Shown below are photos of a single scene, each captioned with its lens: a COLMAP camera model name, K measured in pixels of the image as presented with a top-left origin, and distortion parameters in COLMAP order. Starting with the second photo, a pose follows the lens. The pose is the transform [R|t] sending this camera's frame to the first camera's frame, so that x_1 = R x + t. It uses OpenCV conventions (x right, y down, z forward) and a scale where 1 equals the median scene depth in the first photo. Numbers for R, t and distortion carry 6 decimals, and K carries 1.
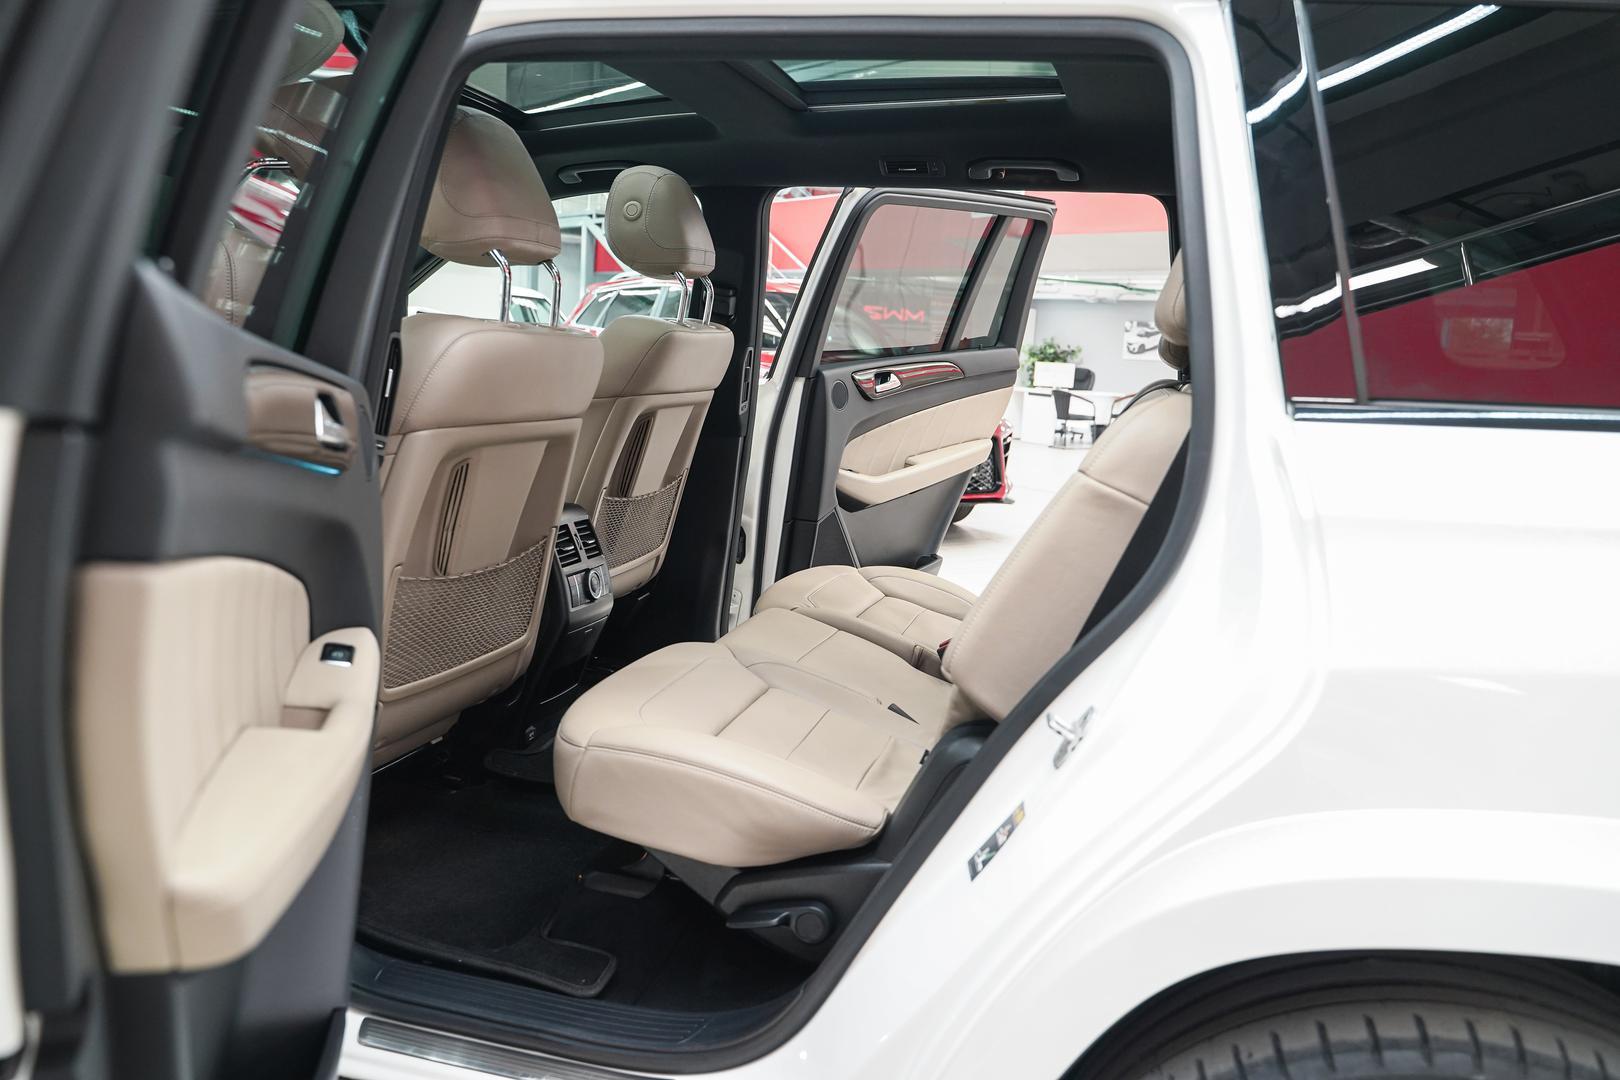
lens RADIAL K [[1346.2, 0, 775.8], [0, 1346.2, 524.8], [0, 0, 1]] dist [-0.010013, 0.006022]
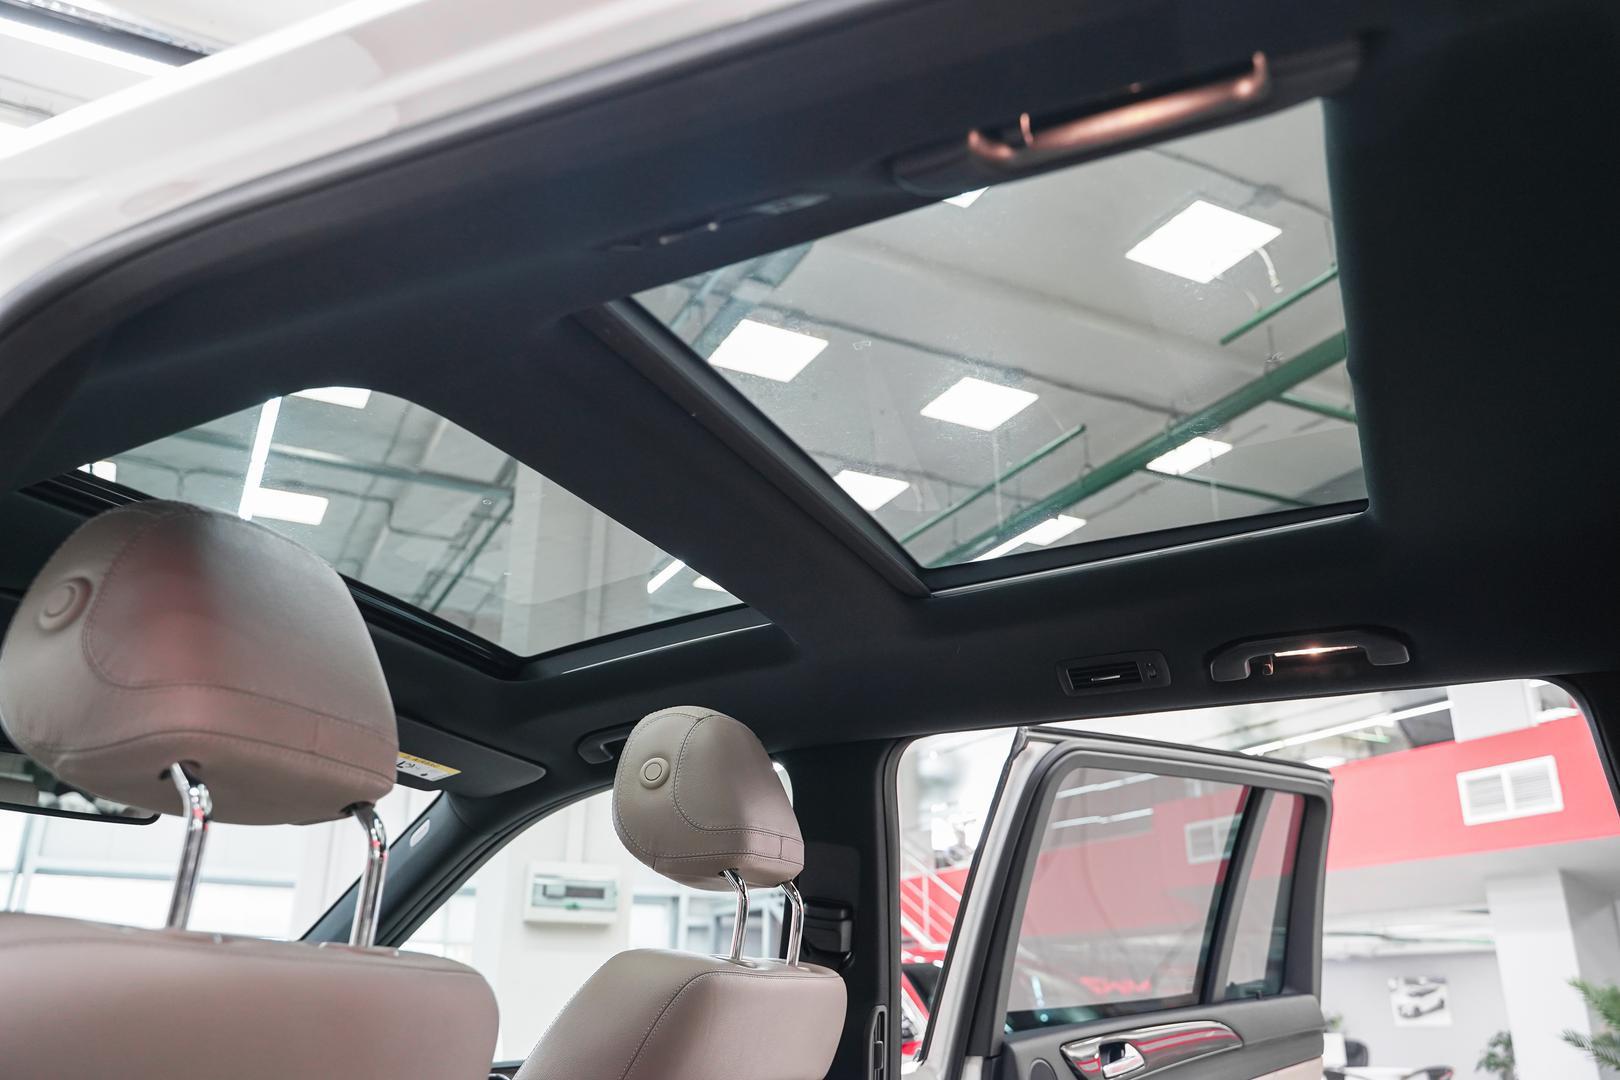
lens RADIAL K [[1307.7, 0, 810.0], [0, 1307.7, 540.0], [0, 0, 1]] dist [-0.008688, 0.003484]
pose [[0.990124, -0.092194, -0.105613, 0.027099], [0.030403, 0.876626, -0.480210, -0.032102], [0.136856, 0.472257, 0.870772, 0.351893]]
